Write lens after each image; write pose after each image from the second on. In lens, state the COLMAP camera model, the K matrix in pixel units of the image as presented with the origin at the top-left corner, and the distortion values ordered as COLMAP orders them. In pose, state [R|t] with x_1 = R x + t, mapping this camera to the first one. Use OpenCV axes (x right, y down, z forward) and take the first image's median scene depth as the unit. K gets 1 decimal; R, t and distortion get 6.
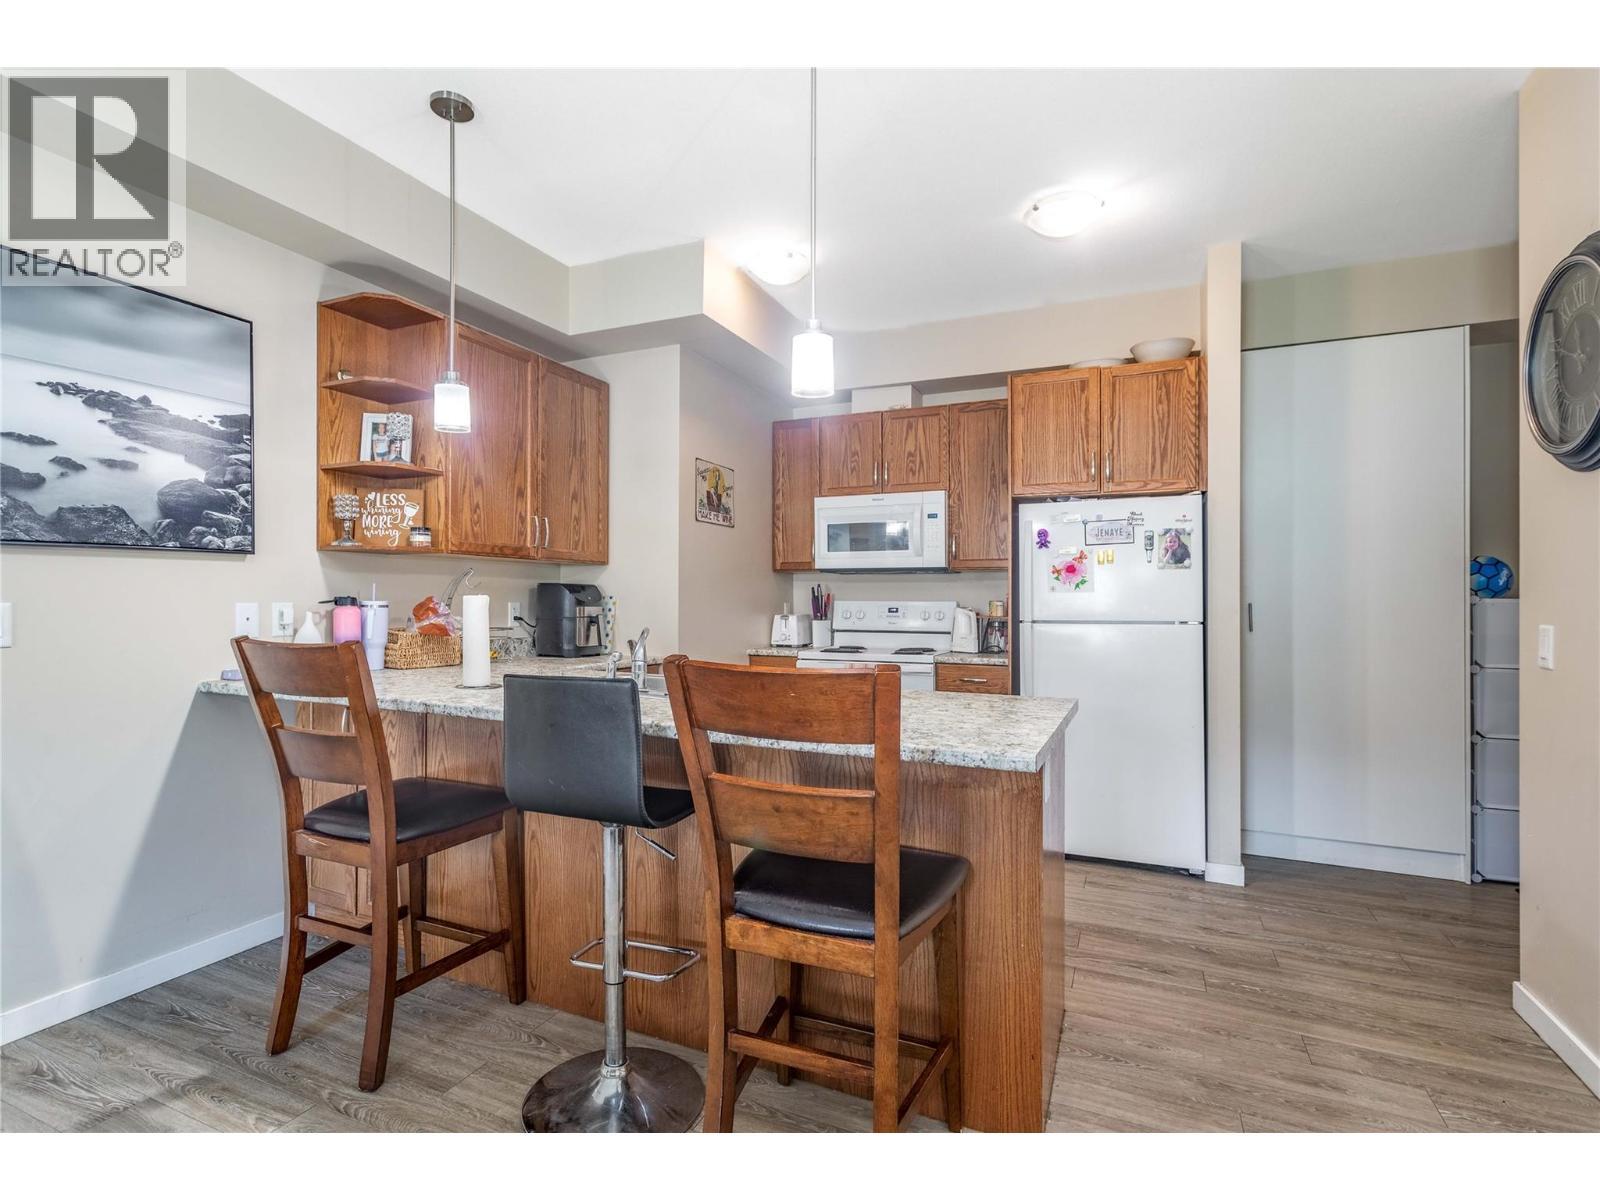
lens RADIAL K [[778.1, 0, 797.4], [0, 778.1, 592.7], [0, 0, 1]] dist [0.001185, 0.003634]
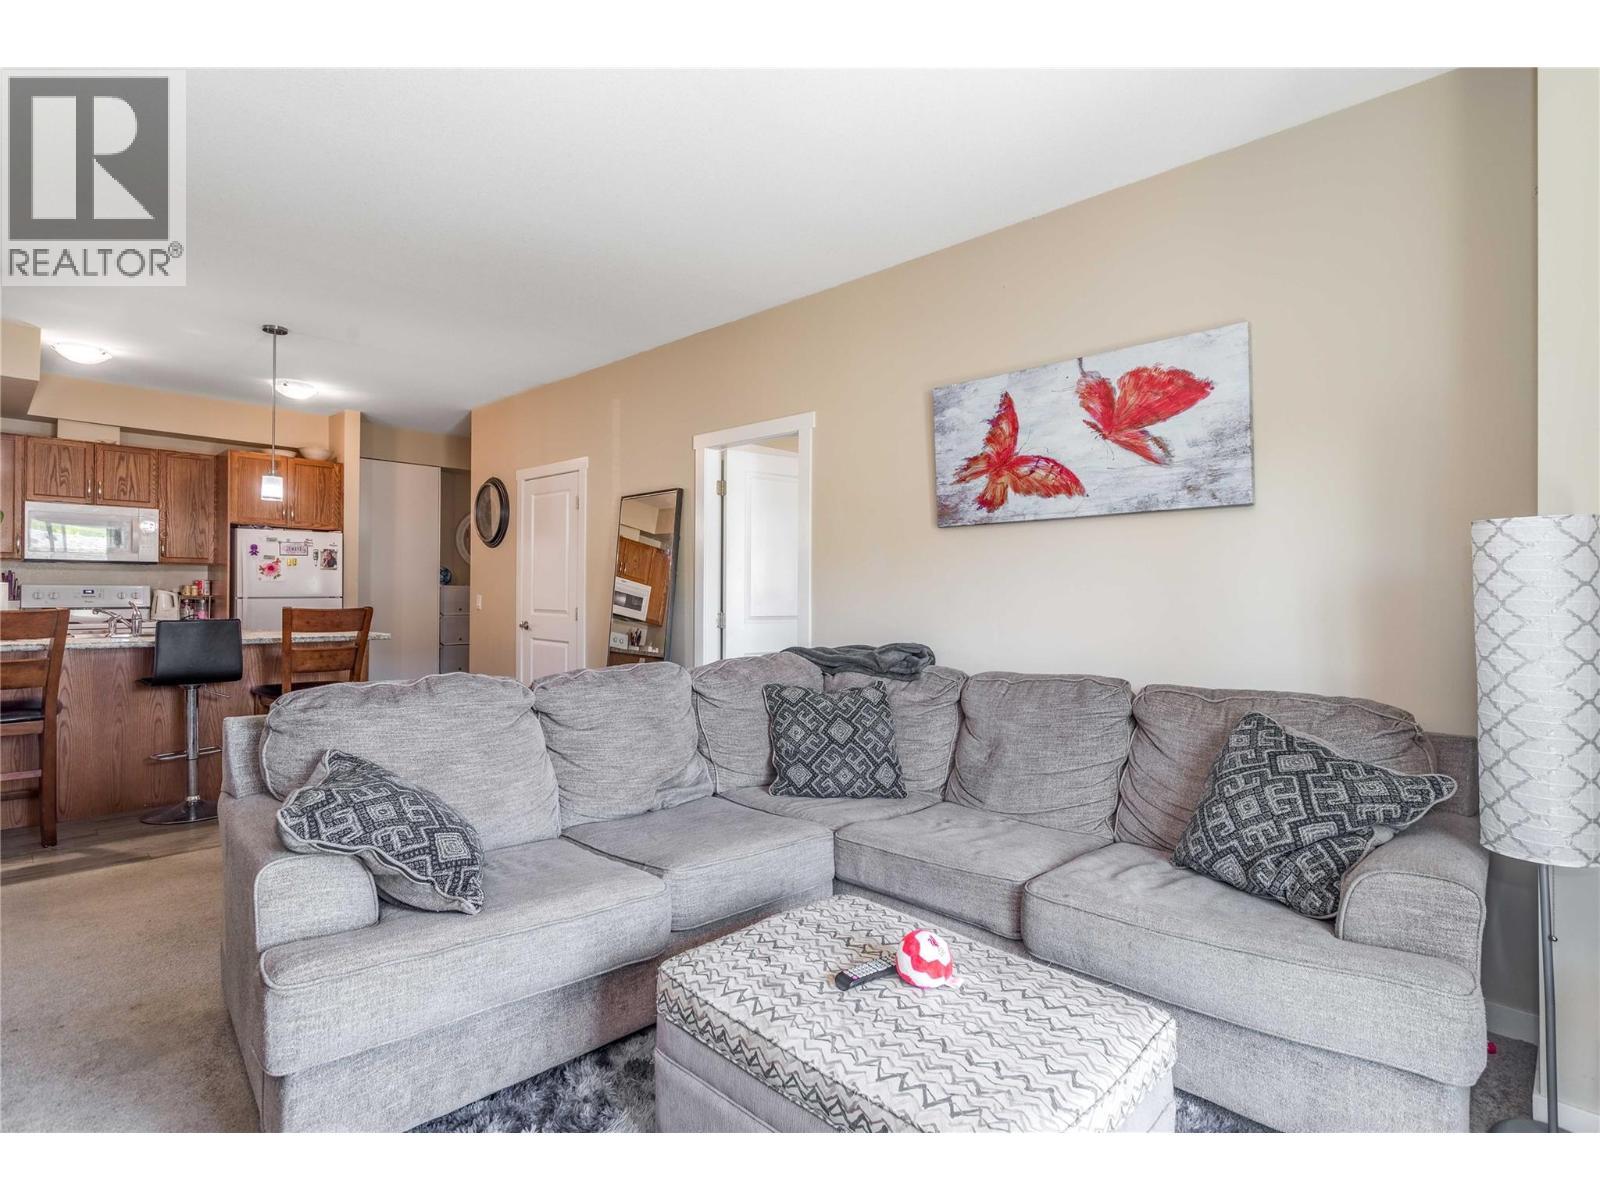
lens RADIAL K [[778.1, 0, 768.6], [0, 778.1, 584.1], [0, 0, 1]] dist [0.001185, 0.003634]
pose [[0.352245, 0.005560, 0.935891, -0.898124], [-0.017740, 0.999842, 0.000737, -0.014510], [-0.935740, -0.016862, 0.352288, -0.682693]]
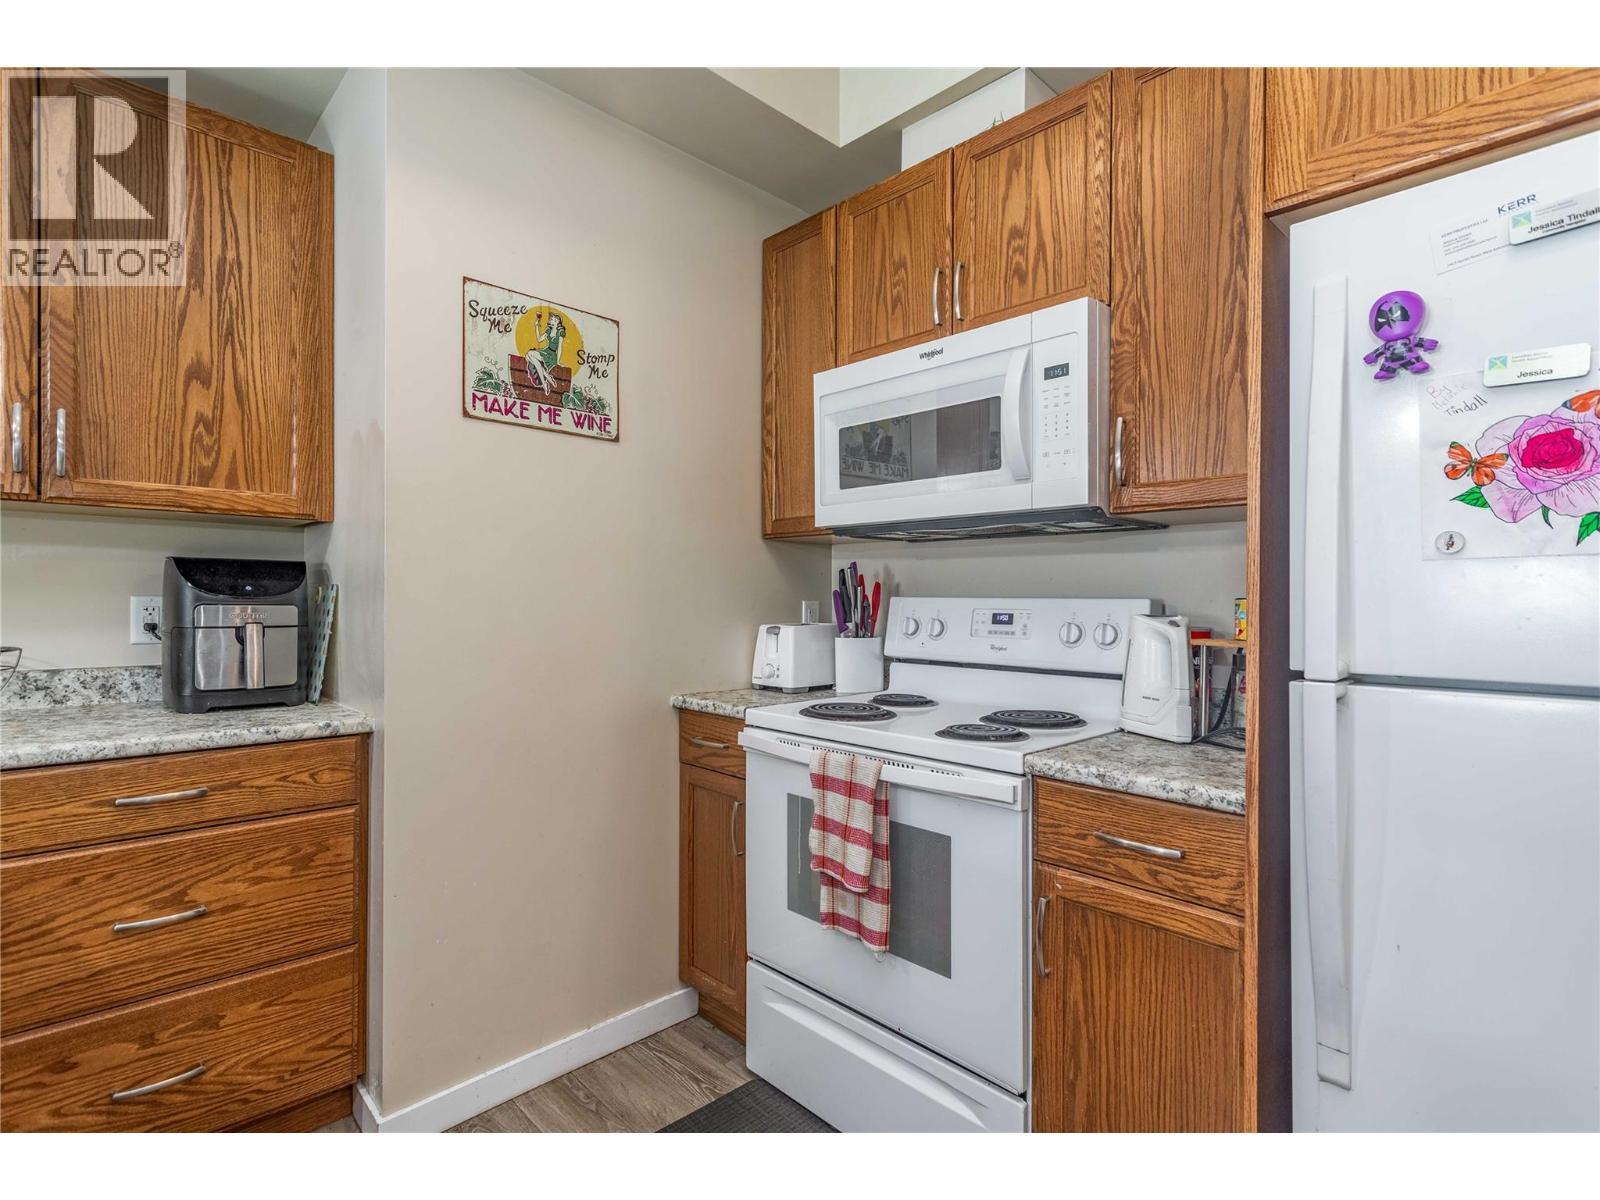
lens RADIAL K [[778.1, 0, 793.0], [0, 778.1, 594.7], [0, 0, 1]] dist [0.001185, 0.003634]
pose [[0.922537, 0.002055, -0.385904, 0.234742], [-0.000649, 0.999993, 0.003772, 0.009376], [0.385908, -0.003229, 0.922531, 0.701584]]
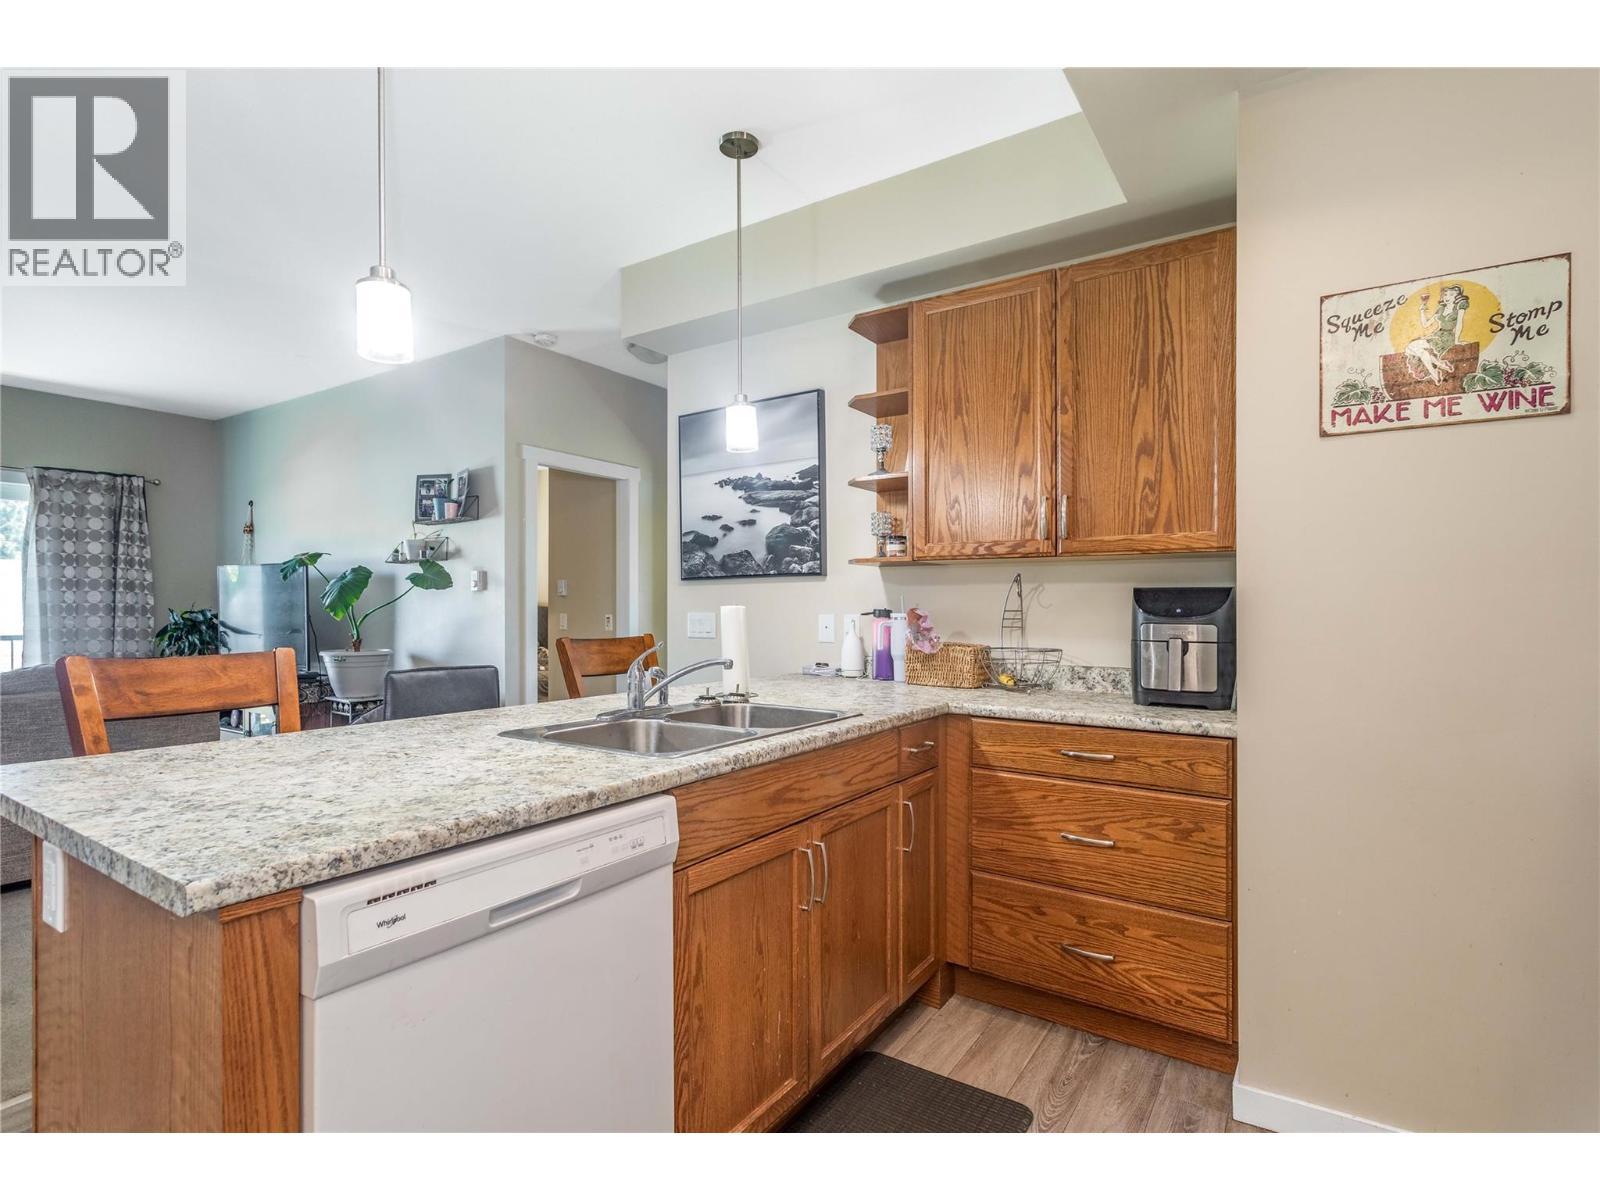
lens RADIAL K [[778.1, 0, 788.9], [0, 778.1, 618.0], [0, 0, 1]] dist [0.001185, 0.003634]
pose [[-0.157100, 0.003276, -0.987577, 0.387383], [0.000986, 0.999995, 0.003161, 0.010947], [0.987582, -0.000477, -0.157102, 0.818610]]
